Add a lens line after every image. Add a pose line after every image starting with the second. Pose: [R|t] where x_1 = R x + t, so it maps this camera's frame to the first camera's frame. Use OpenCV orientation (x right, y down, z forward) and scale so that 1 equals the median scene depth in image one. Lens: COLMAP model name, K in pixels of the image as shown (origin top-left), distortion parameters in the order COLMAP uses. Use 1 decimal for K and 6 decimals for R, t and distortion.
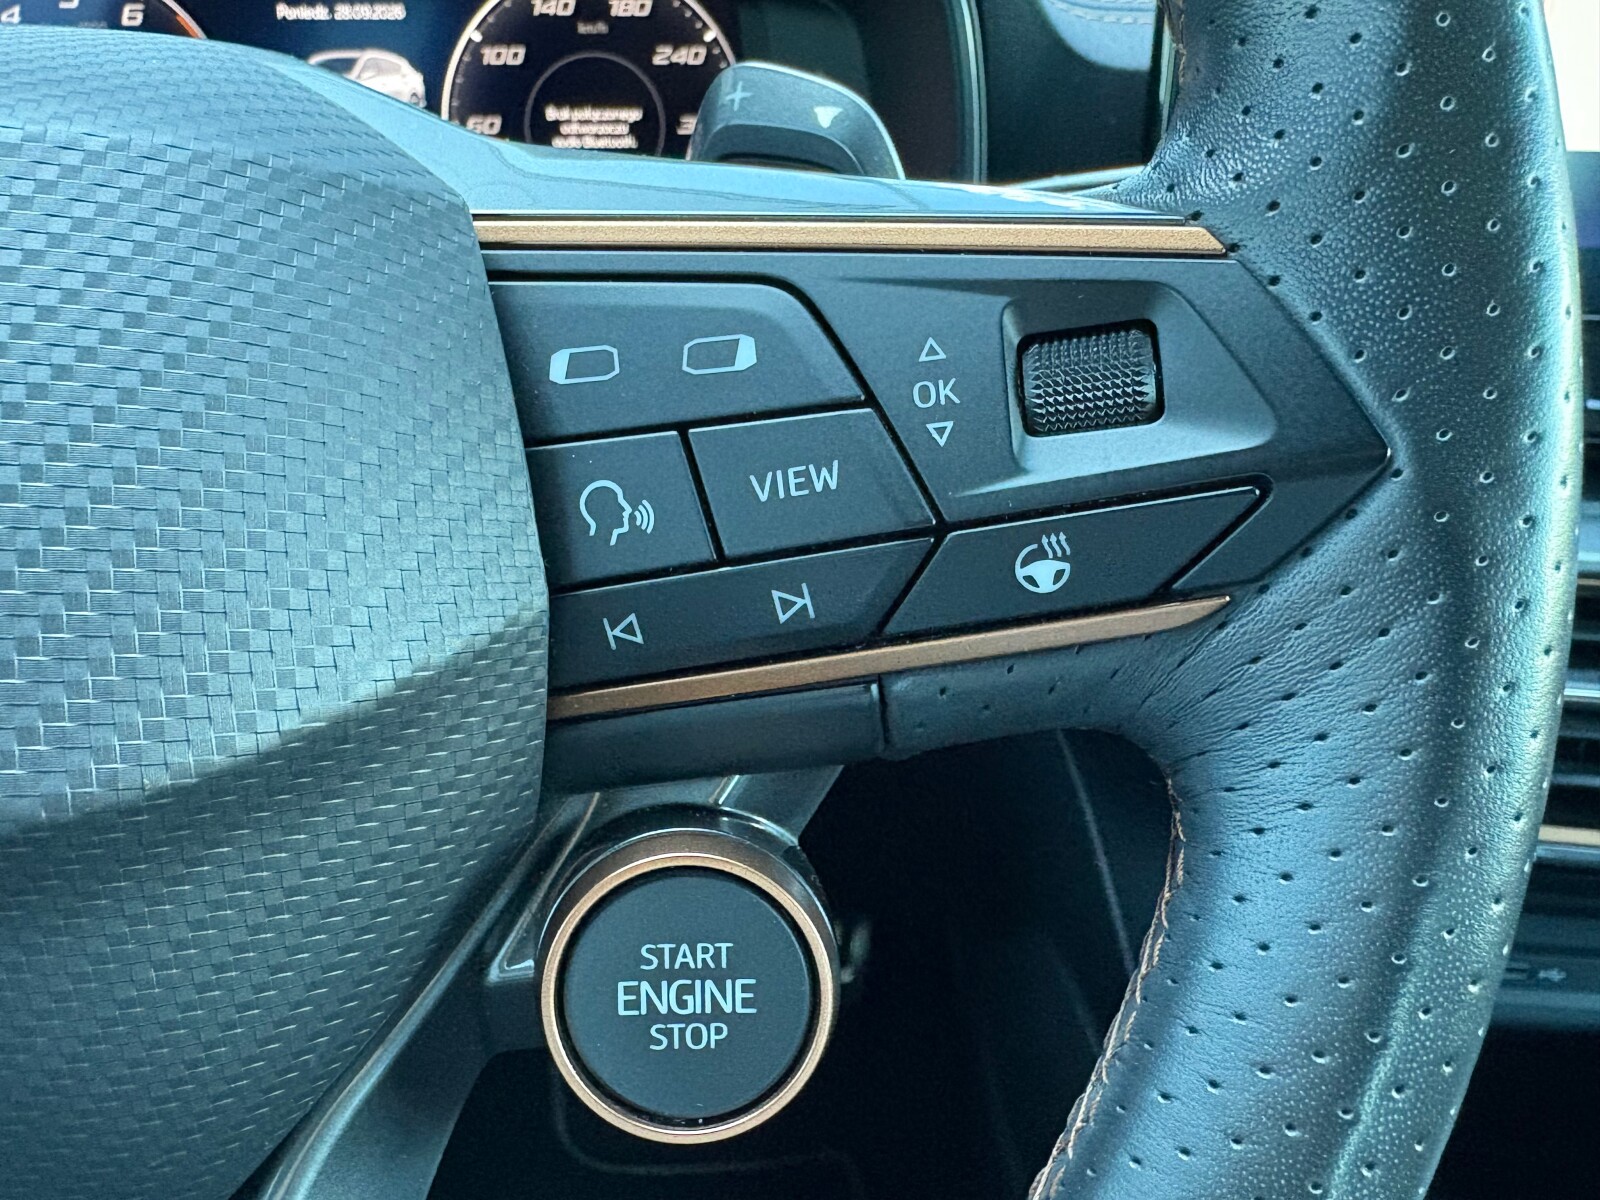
lens RADIAL K [[1432.0, 0, 672.1], [0, 1432.0, 598.5], [0, 0, 1]] dist [-0.052597, -0.002200]
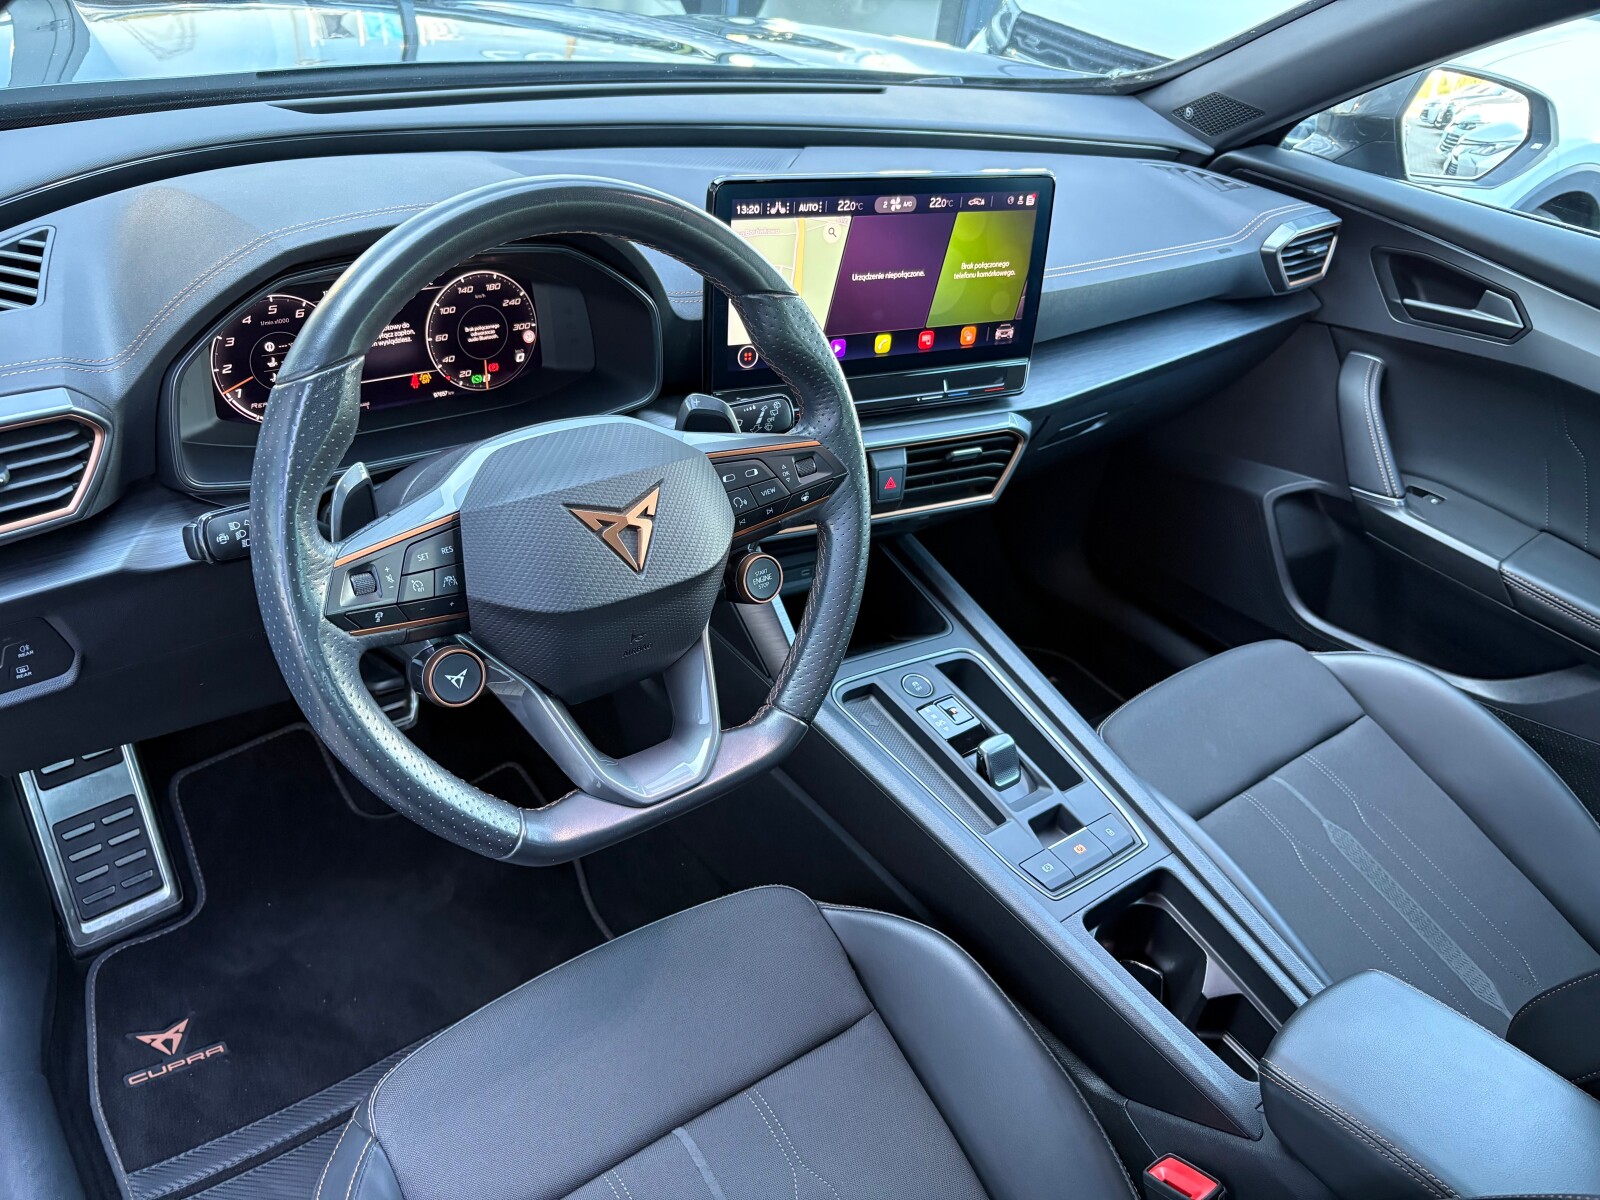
lens RADIAL K [[1319.6, 0, 800.0], [0, 1319.6, 600.0], [0, 0, 1]] dist [0.071309, -0.016236]
pose [[0.756547, -0.265145, 0.597775, -3.094307], [0.159683, 0.961346, 0.224312, -0.823202], [-0.634144, -0.074249, 0.769642, -3.245342]]
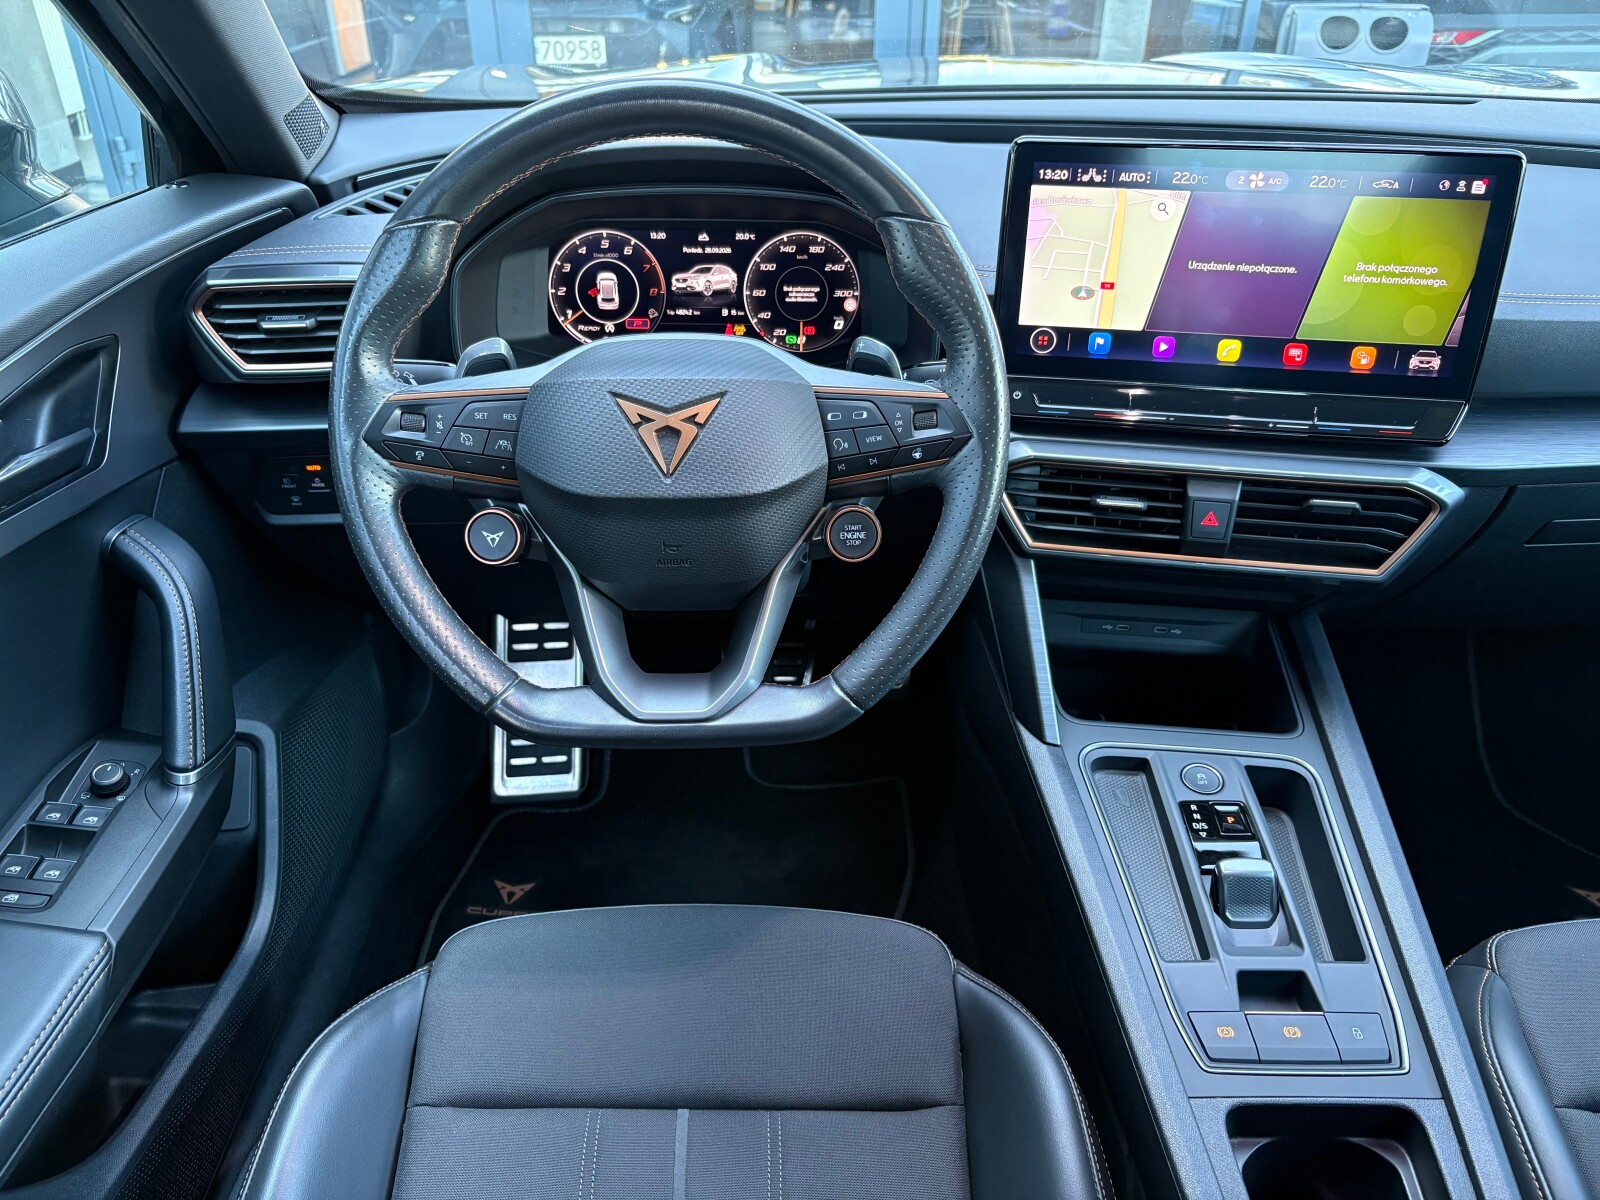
lens RADIAL K [[1319.6, 0, 800.0], [0, 1319.6, 600.0], [0, 0, 1]] dist [0.071309, -0.016236]
pose [[0.999813, -0.001693, 0.019267, -0.279539], [0.000436, 0.997884, 0.065023, 0.193575], [-0.019337, -0.065003, 0.997698, -3.872251]]
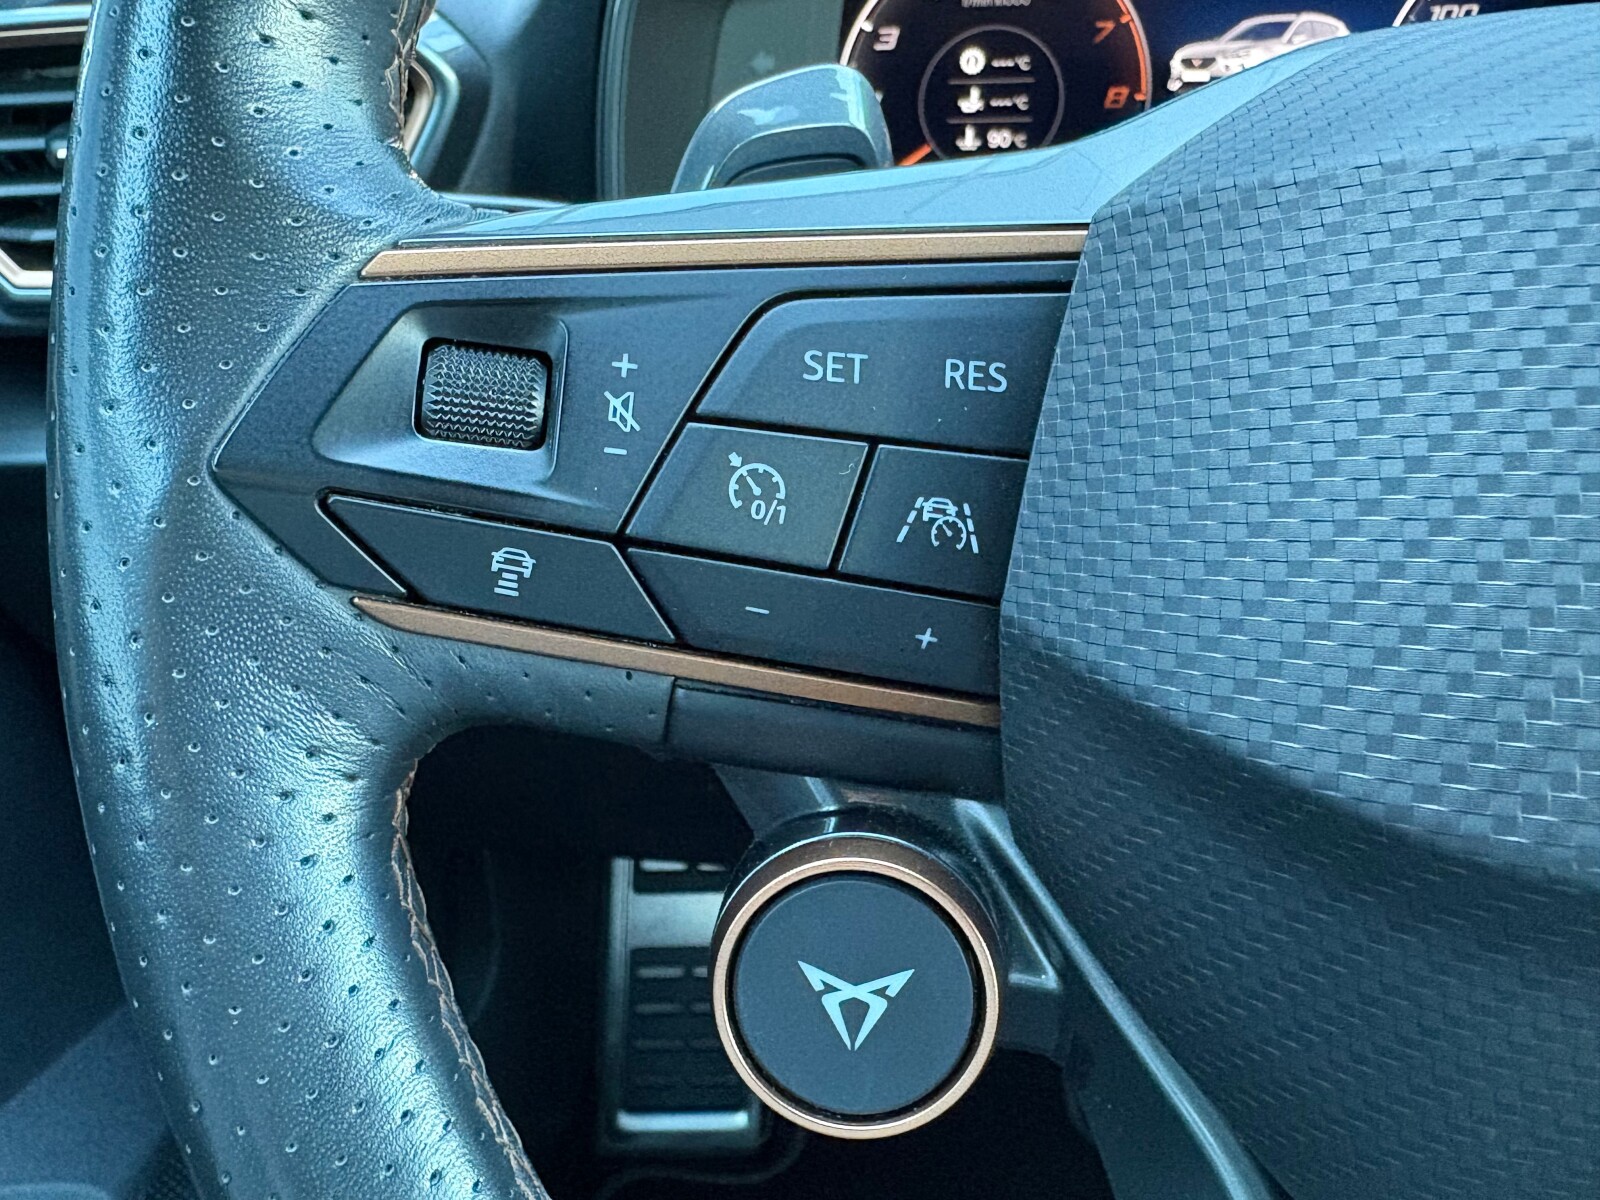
lens RADIAL K [[1432.0, 0, 672.1], [0, 1432.0, 598.5], [0, 0, 1]] dist [-0.052597, -0.002200]
pose [[0.992779, 0.033416, -0.115210, -1.336863], [-0.029967, 0.999053, 0.031545, -0.031279], [0.116155, -0.027864, 0.992840, 0.016932]]
